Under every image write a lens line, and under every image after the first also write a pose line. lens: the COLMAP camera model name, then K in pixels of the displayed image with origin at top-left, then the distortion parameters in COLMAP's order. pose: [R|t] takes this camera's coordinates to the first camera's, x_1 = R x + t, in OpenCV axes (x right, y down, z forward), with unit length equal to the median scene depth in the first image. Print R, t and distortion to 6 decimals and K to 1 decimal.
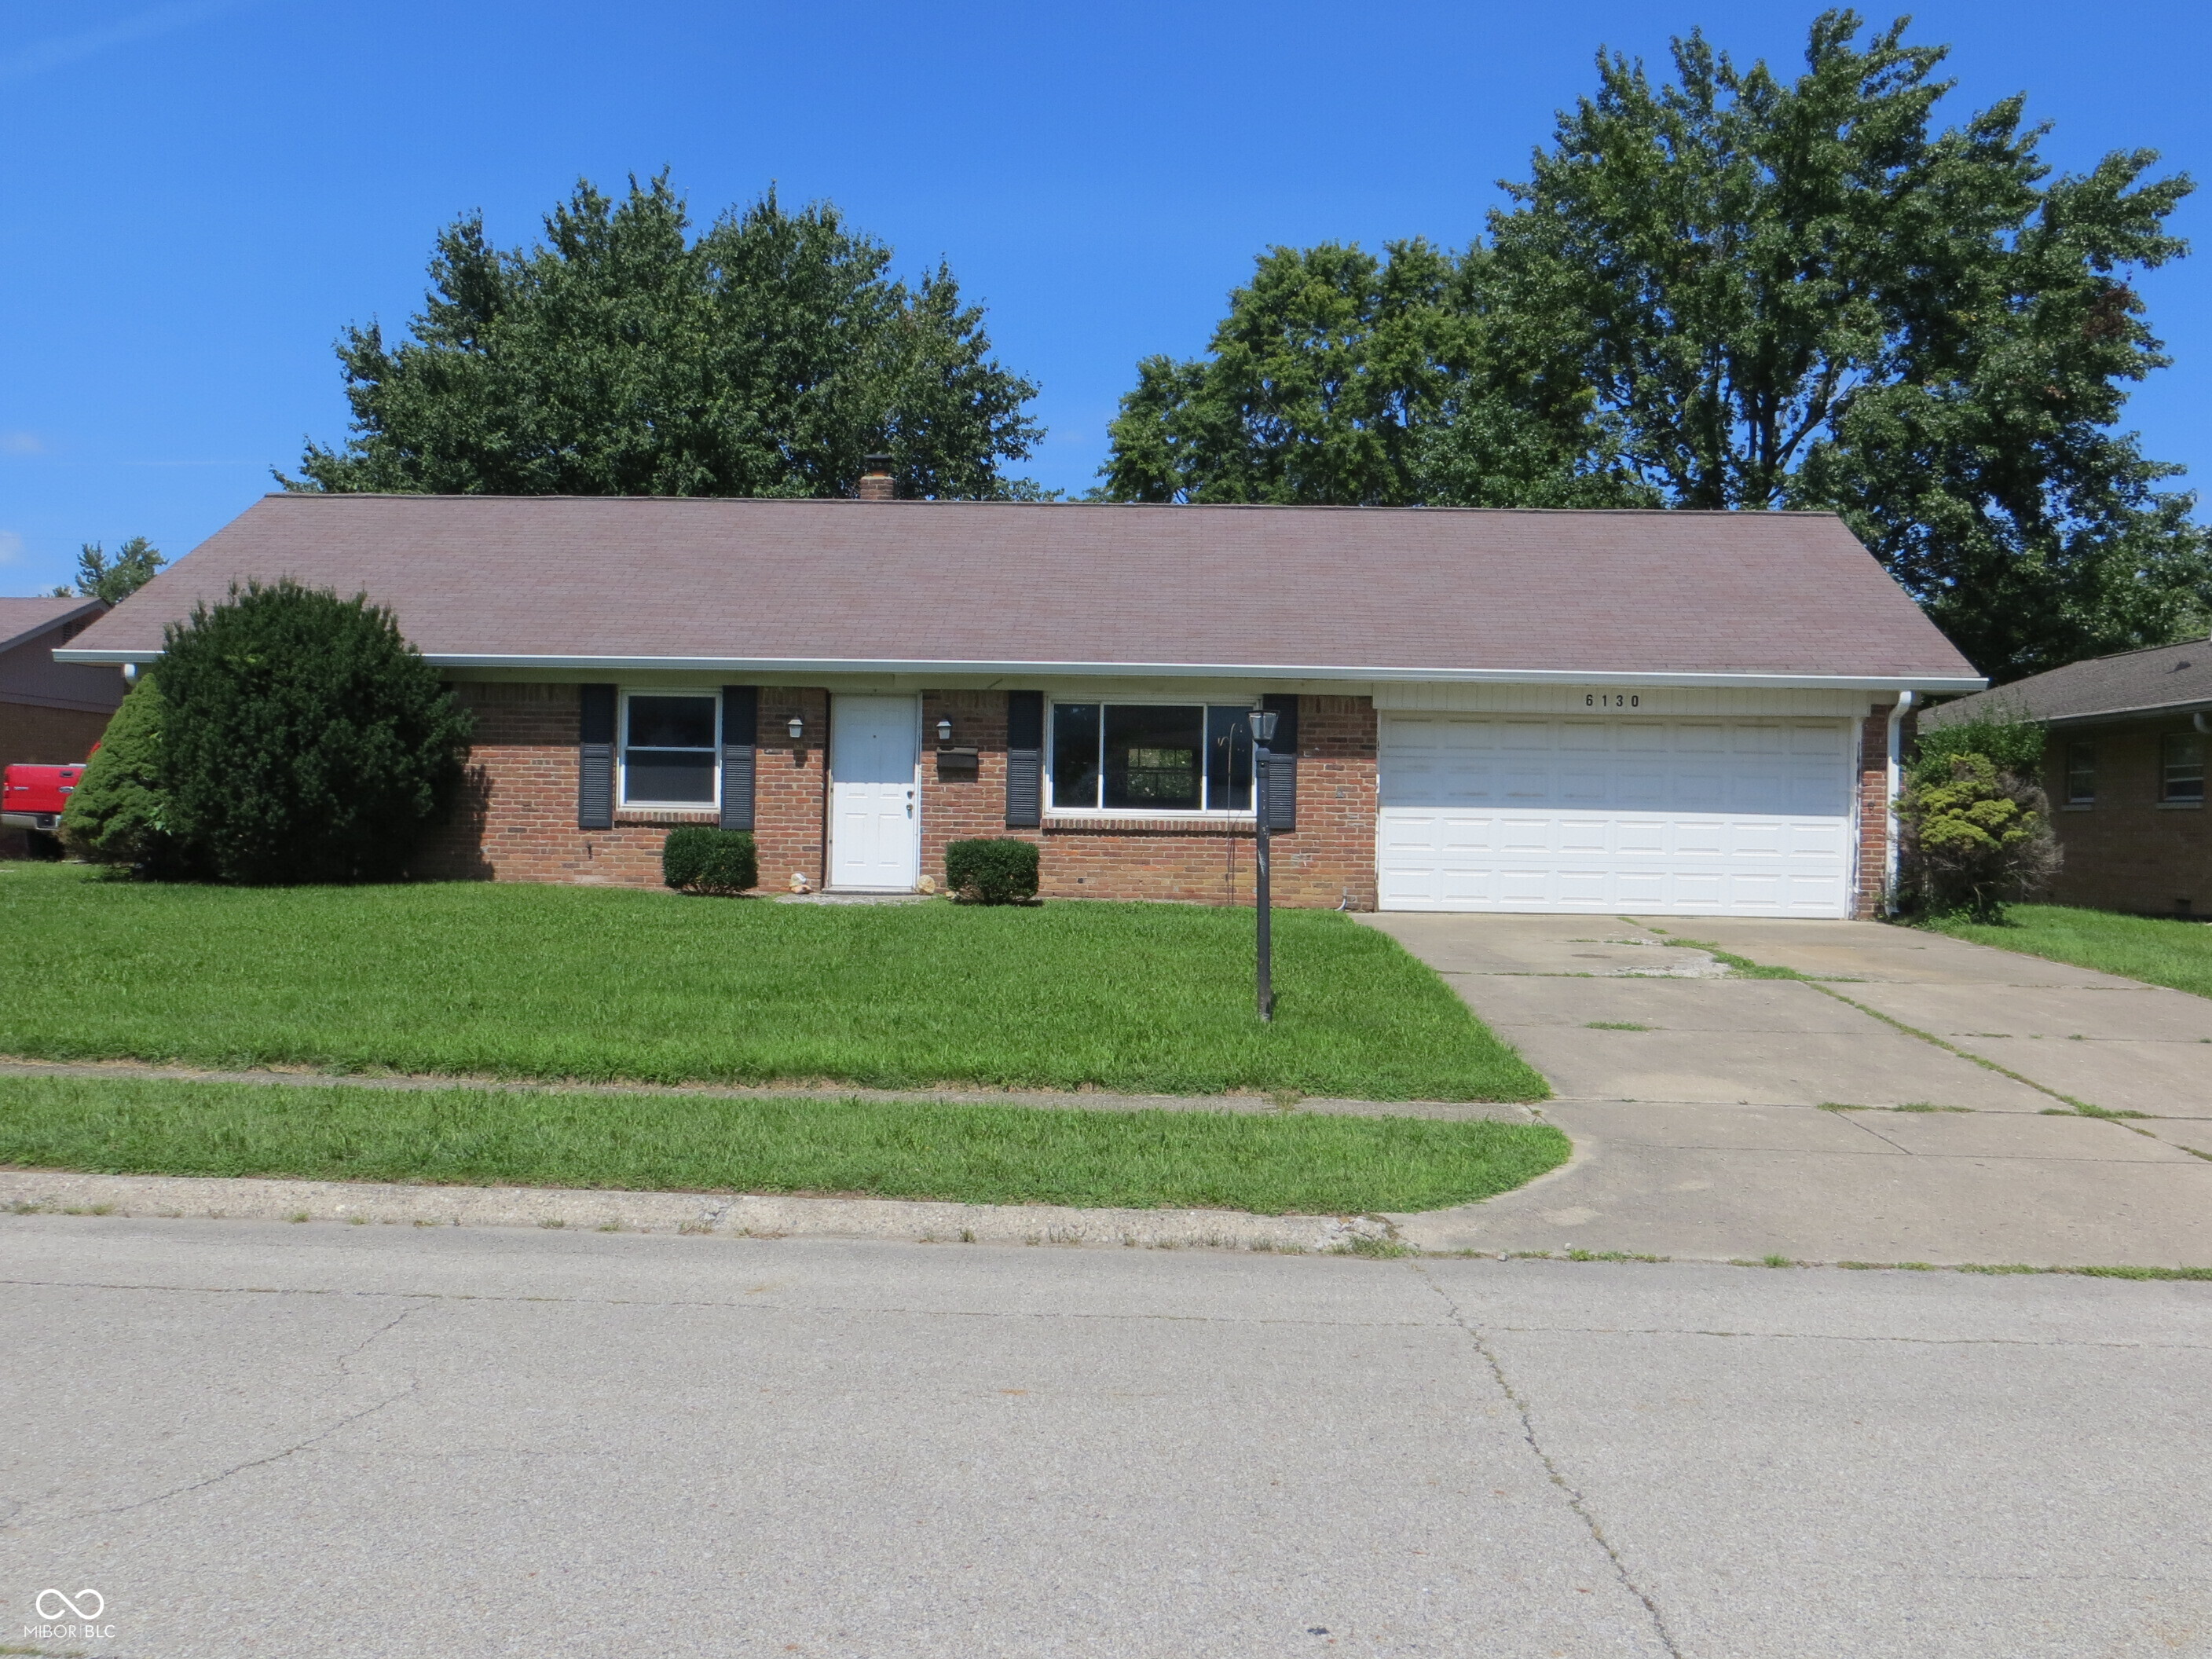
lens RADIAL K [[2005.9, 0, 1095.7], [0, 2005.9, 828.8], [0, 0, 1]] dist [-0.019310, -0.024994]
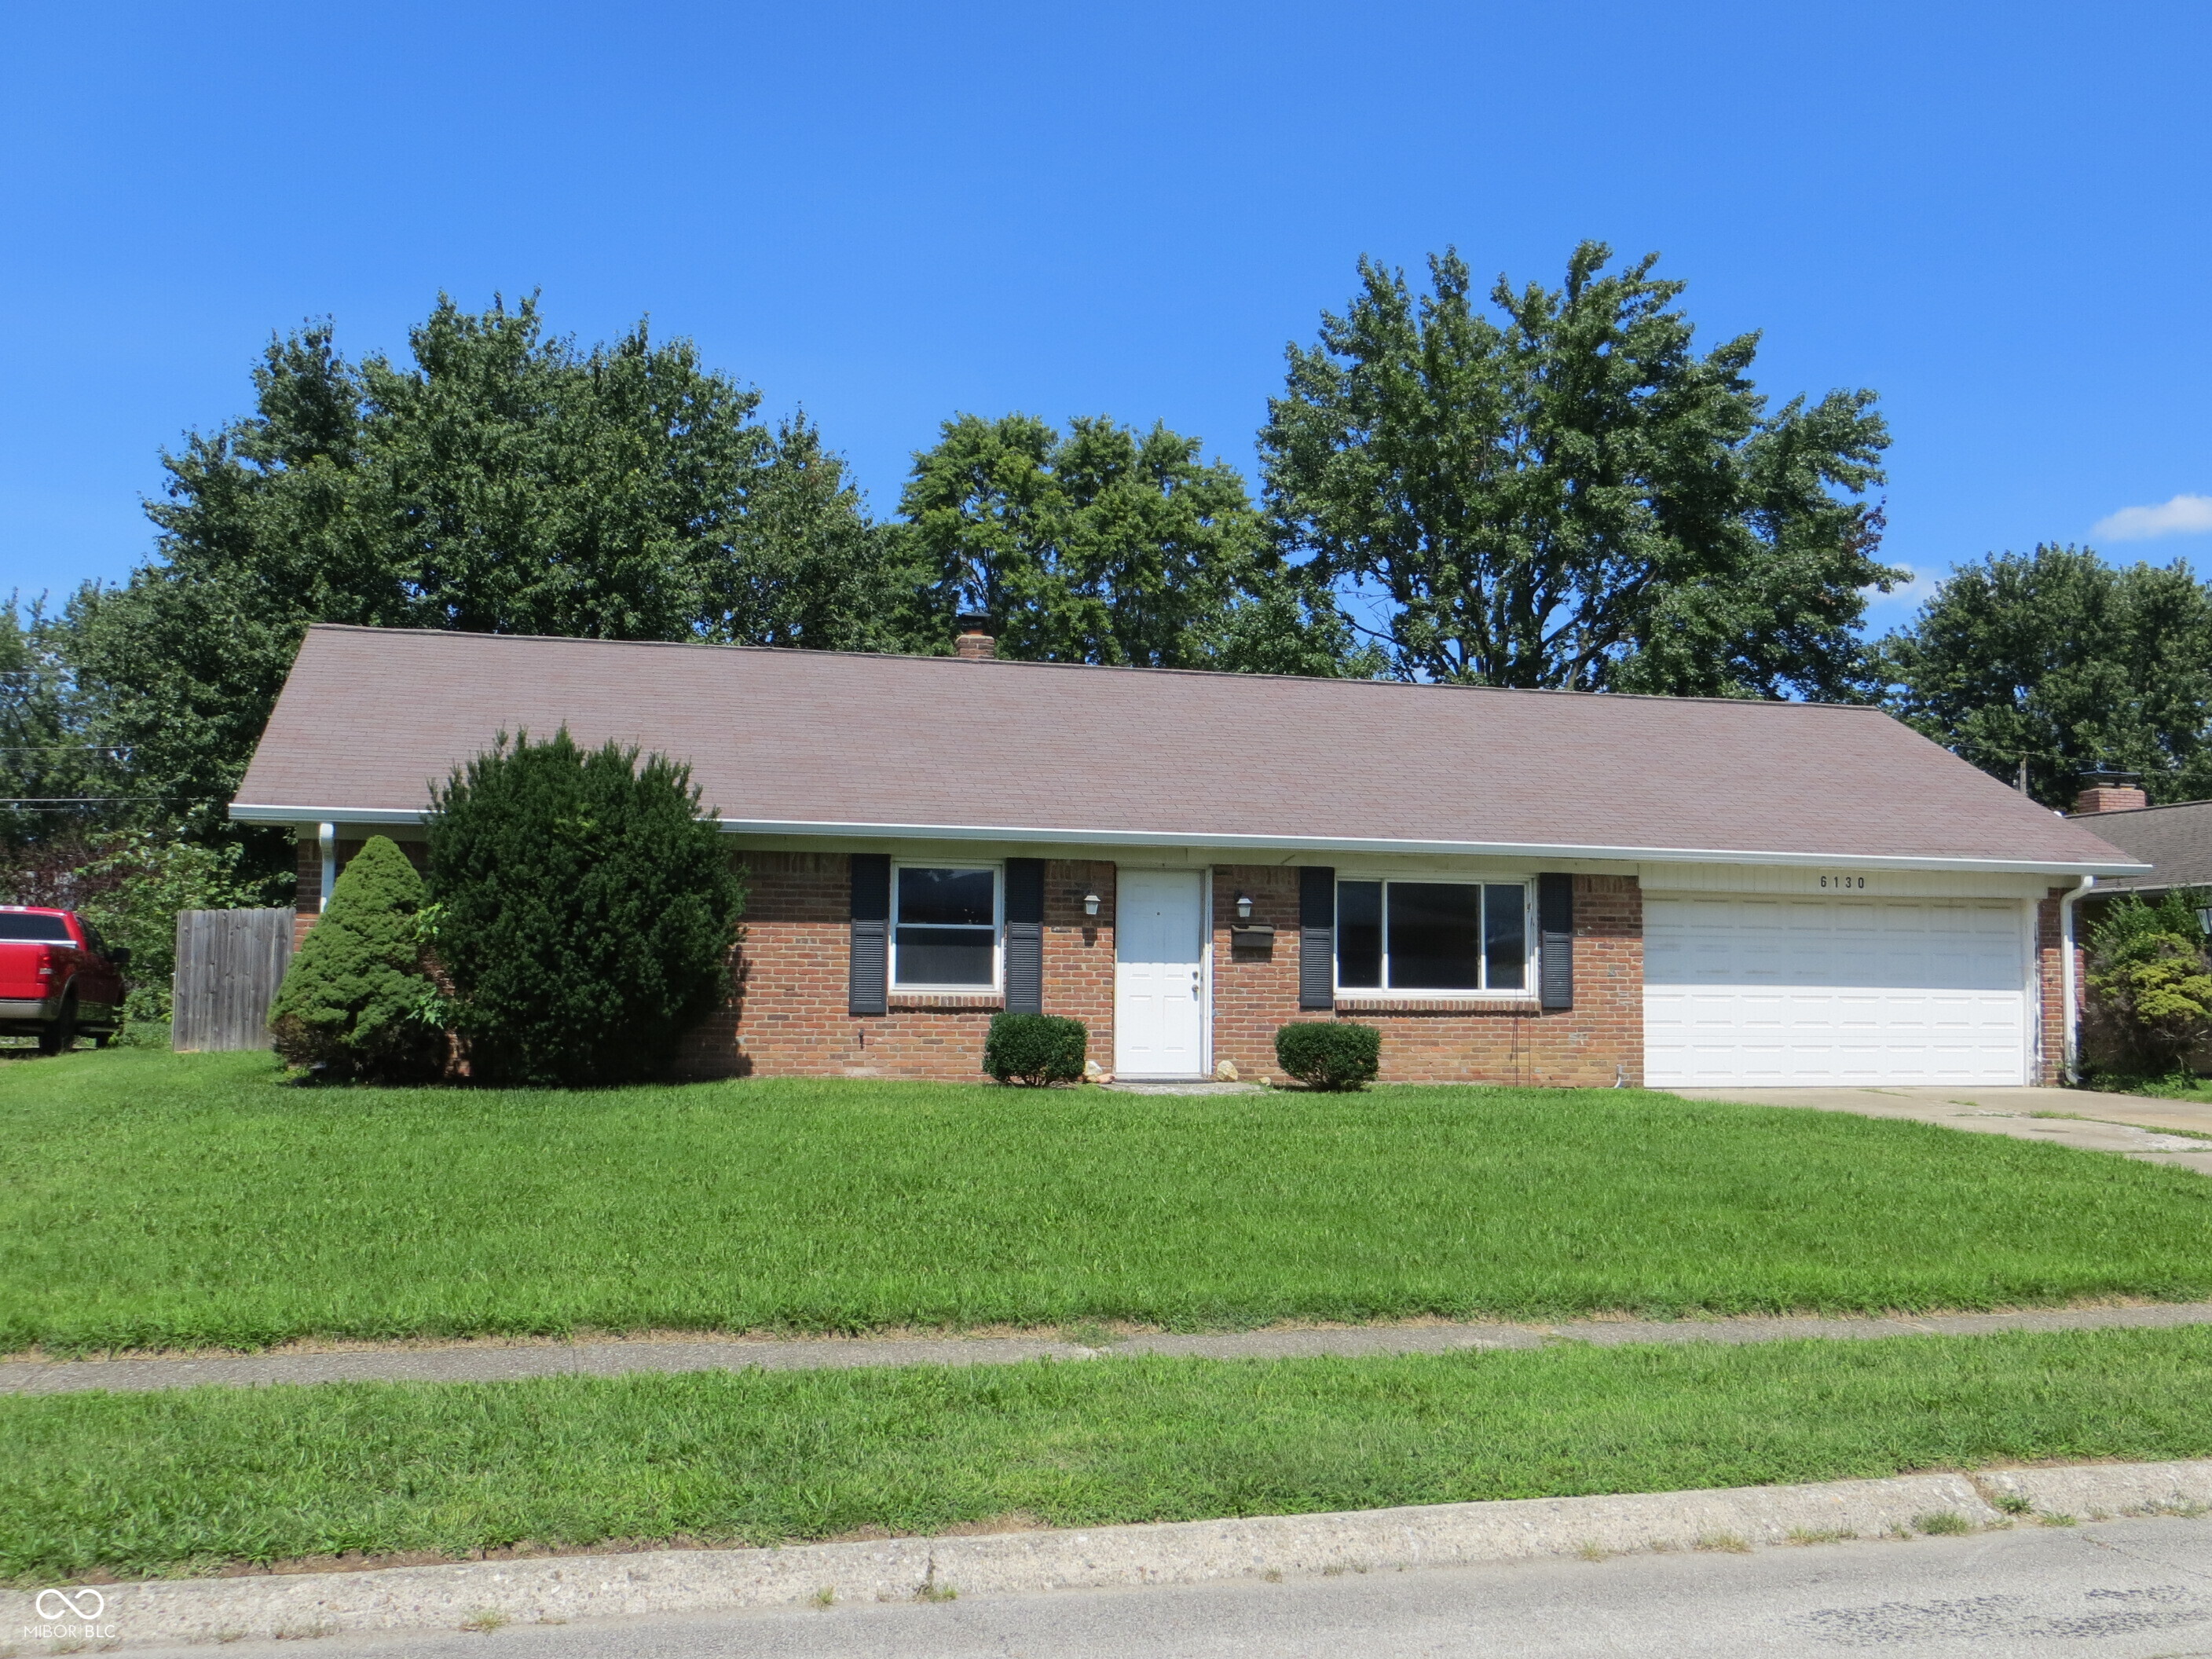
lens RADIAL K [[2005.9, 0, 1105.7], [0, 2005.9, 838.0], [0, 0, 1]] dist [-0.019310, -0.024994]
pose [[0.958617, 0.014470, 0.284331, -0.408269], [0.006814, 0.997255, -0.073726, -0.012370], [-0.284617, 0.072613, 0.955887, 0.106418]]
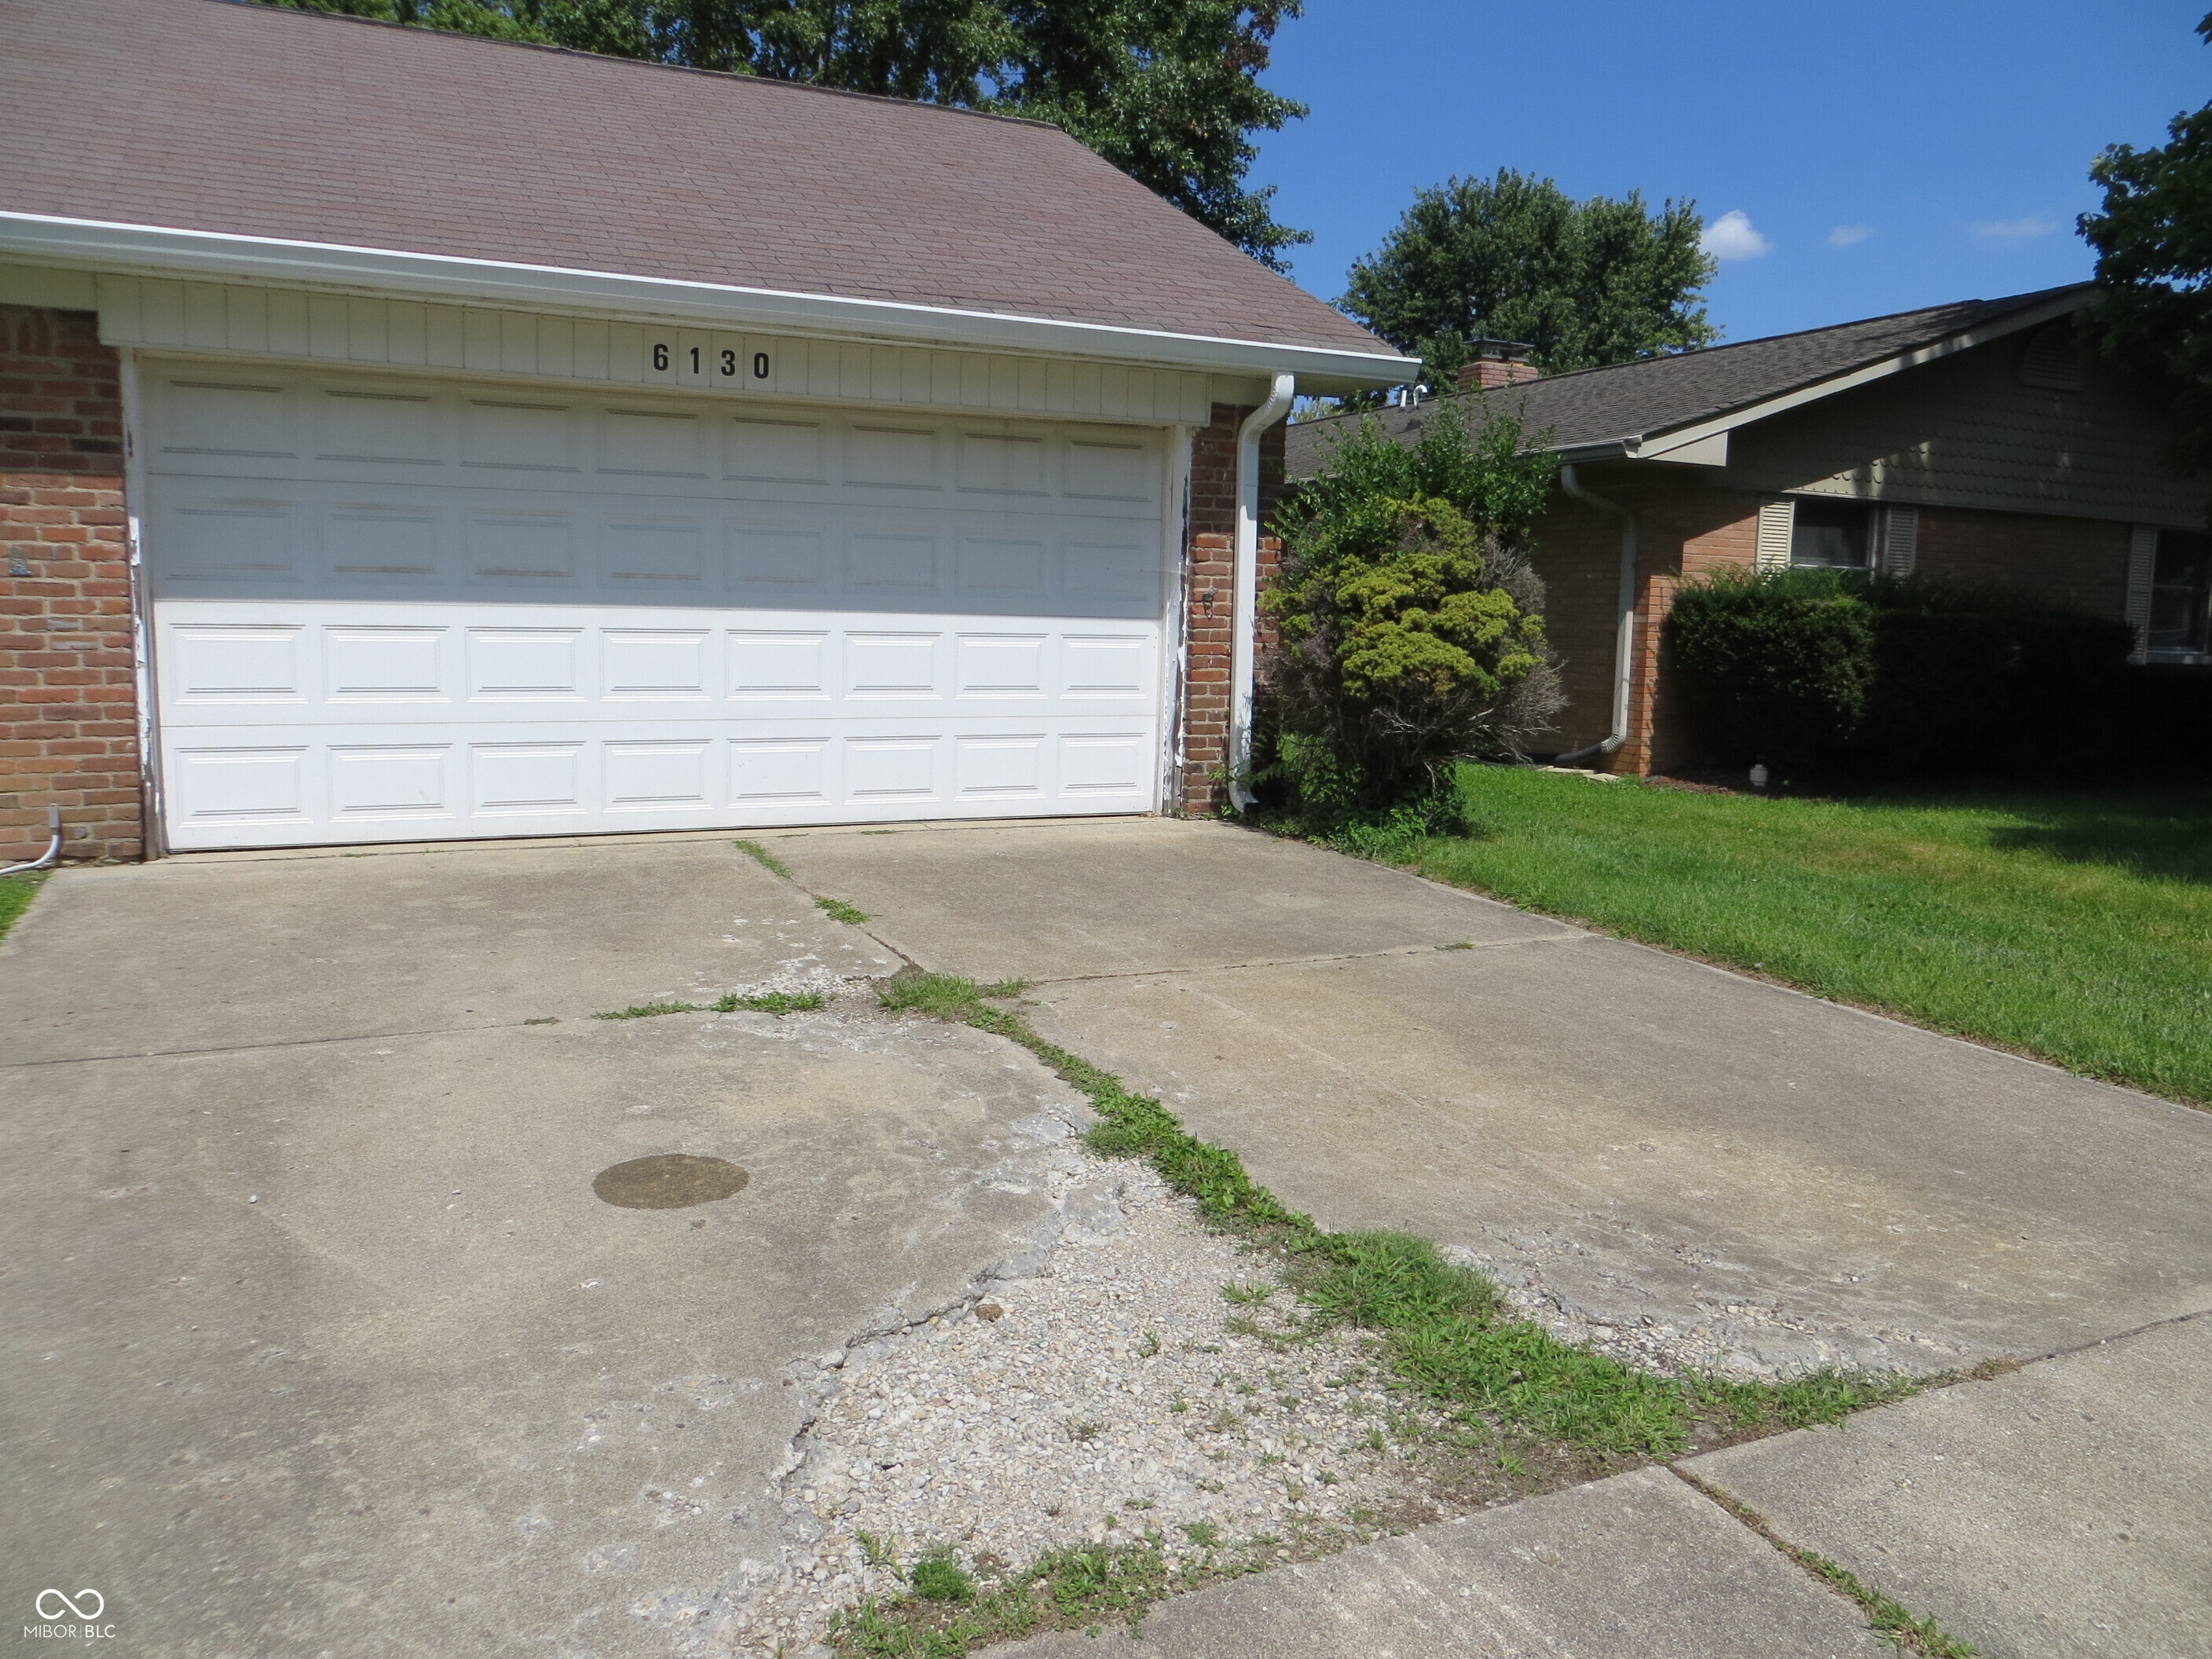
lens RADIAL K [[1658.3, 0, 1083.6], [0, 1658.3, 827.2], [0, 0, 1]] dist [-0.003526, -0.014190]
pose [[0.891260, -0.057444, 0.449839, 0.158306], [-0.000791, 0.991746, 0.128212, -0.008258], [-0.453491, -0.114626, 0.883859, 0.618519]]
